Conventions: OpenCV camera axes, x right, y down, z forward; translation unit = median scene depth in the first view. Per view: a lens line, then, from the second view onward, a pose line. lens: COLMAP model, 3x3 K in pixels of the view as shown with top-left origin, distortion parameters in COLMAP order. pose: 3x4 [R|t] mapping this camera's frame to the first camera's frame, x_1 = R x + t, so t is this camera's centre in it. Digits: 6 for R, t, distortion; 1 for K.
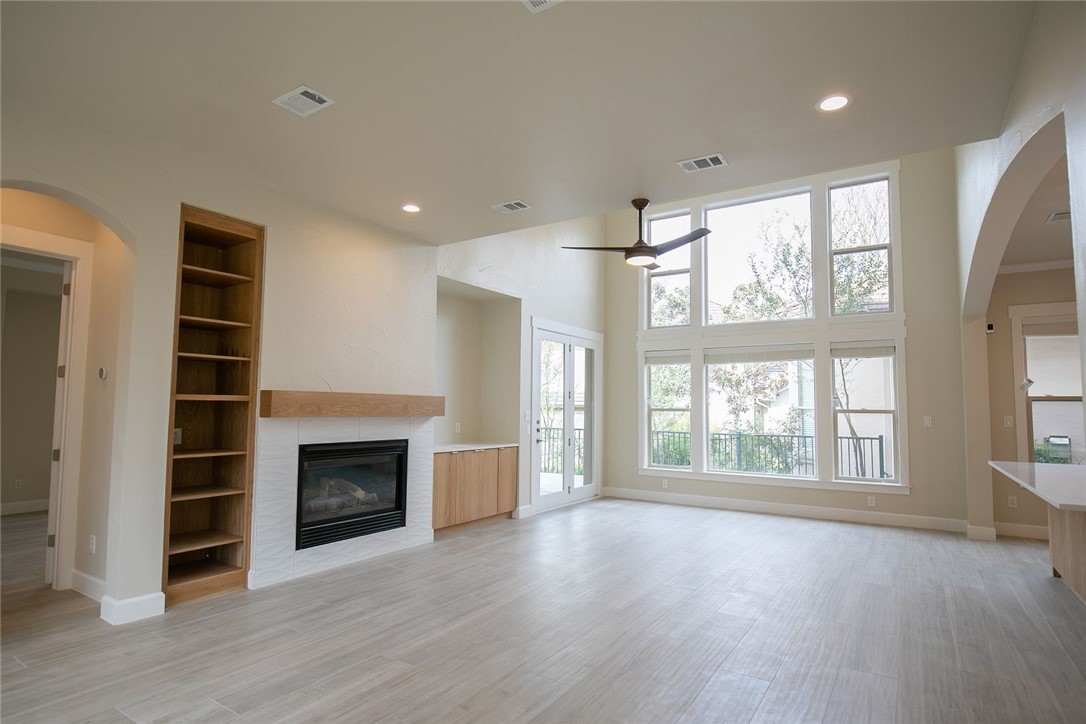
lens RADIAL K [[582.2, 0, 543.0], [0, 582.2, 362.0], [0, 0, 1]] dist [-0.012011, -0.000217]
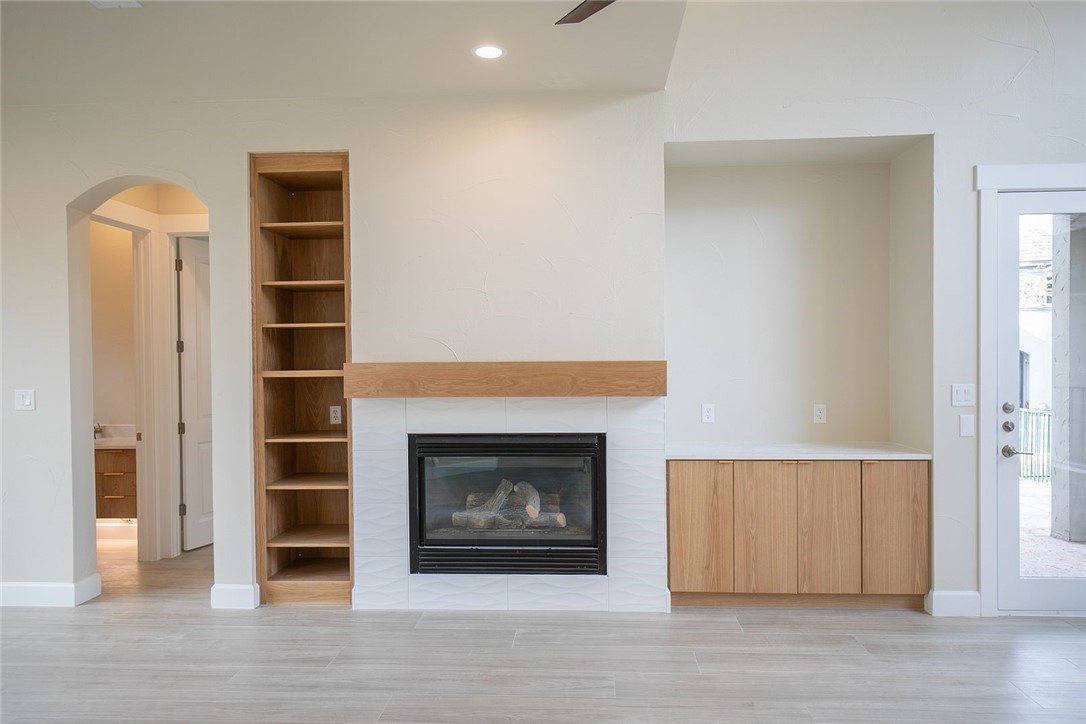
lens RADIAL K [[748.3, 0, 543.0], [0, 748.3, 362.0], [0, 0, 1]] dist [0.006390, 0.000446]
pose [[0.488438, -0.010481, -0.872536, 0.460009], [0.084126, 0.995836, 0.035130, 0.029467], [0.868534, -0.090561, 0.487286, 0.636452]]
